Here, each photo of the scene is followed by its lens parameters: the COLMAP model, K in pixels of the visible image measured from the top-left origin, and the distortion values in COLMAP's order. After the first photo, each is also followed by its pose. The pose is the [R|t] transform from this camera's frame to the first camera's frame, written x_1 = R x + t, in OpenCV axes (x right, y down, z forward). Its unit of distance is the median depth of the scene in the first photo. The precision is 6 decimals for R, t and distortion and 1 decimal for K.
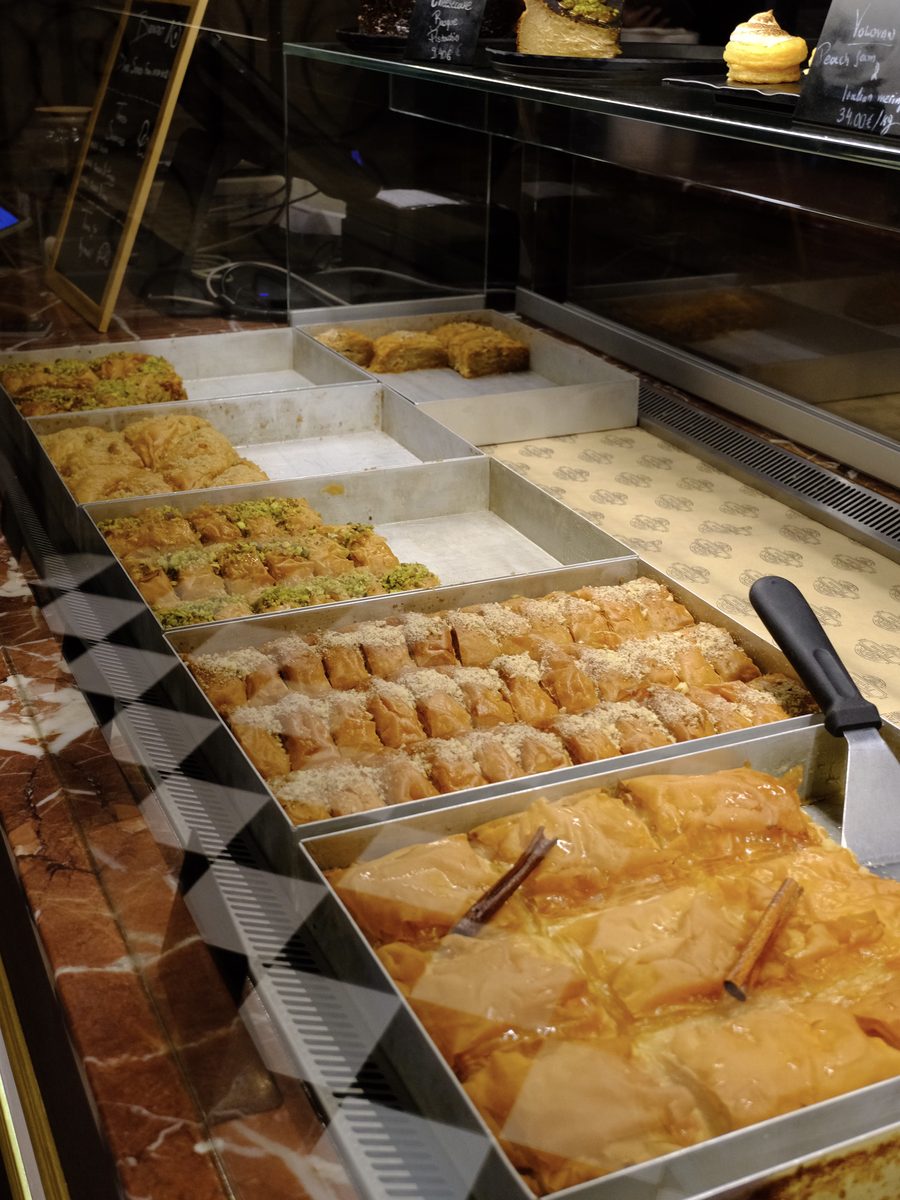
lens RADIAL K [[1500.5, 0, 450.0], [0, 1500.5, 600.0], [0, 0, 1]] dist [0.000811, -0.008942]
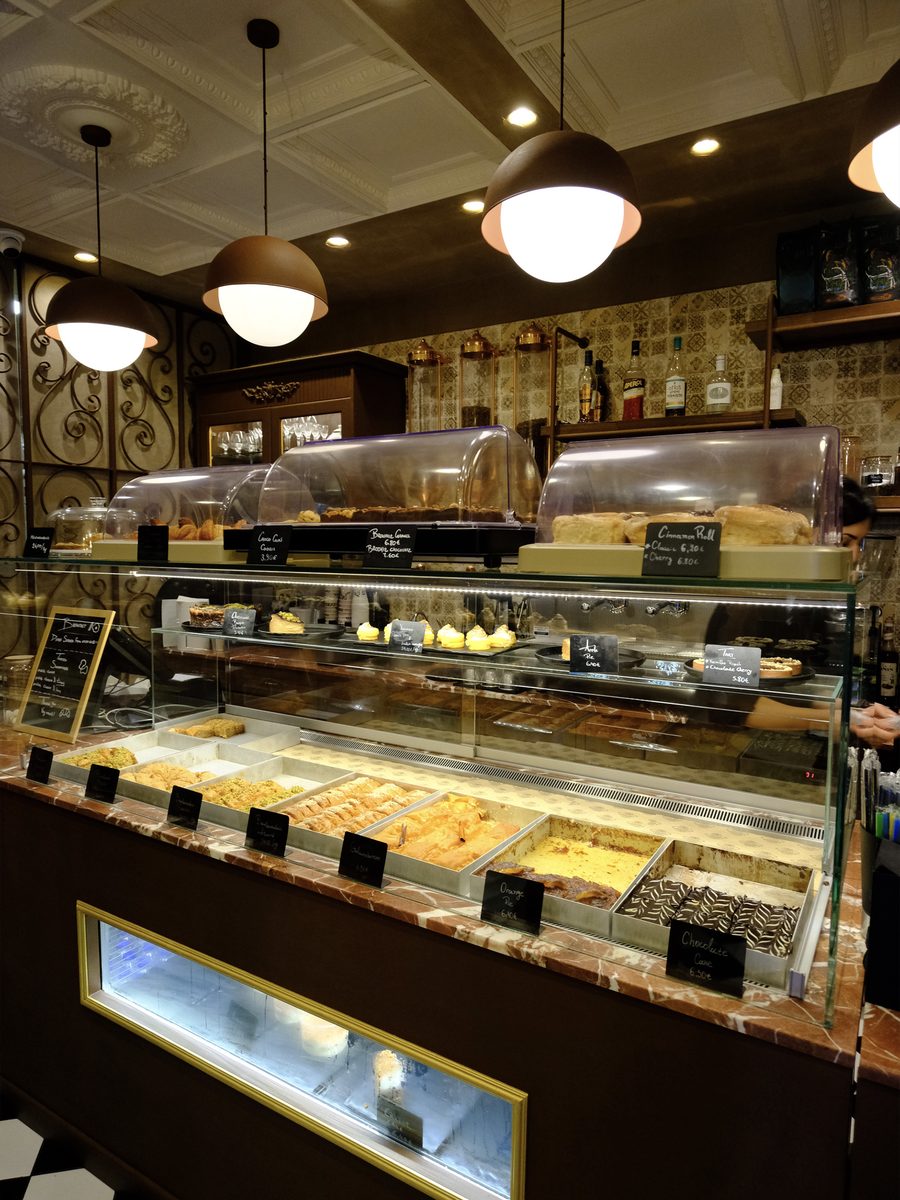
lens RADIAL K [[758.9, 0, 450.0], [0, 758.9, 600.0], [0, 0, 1]] dist [-0.000374, -0.000054]
pose [[0.829925, -0.053446, 0.555310, -0.525296], [0.226559, 0.941910, -0.247943, 0.065996], [-0.509800, 0.331585, 0.793823, -0.515026]]
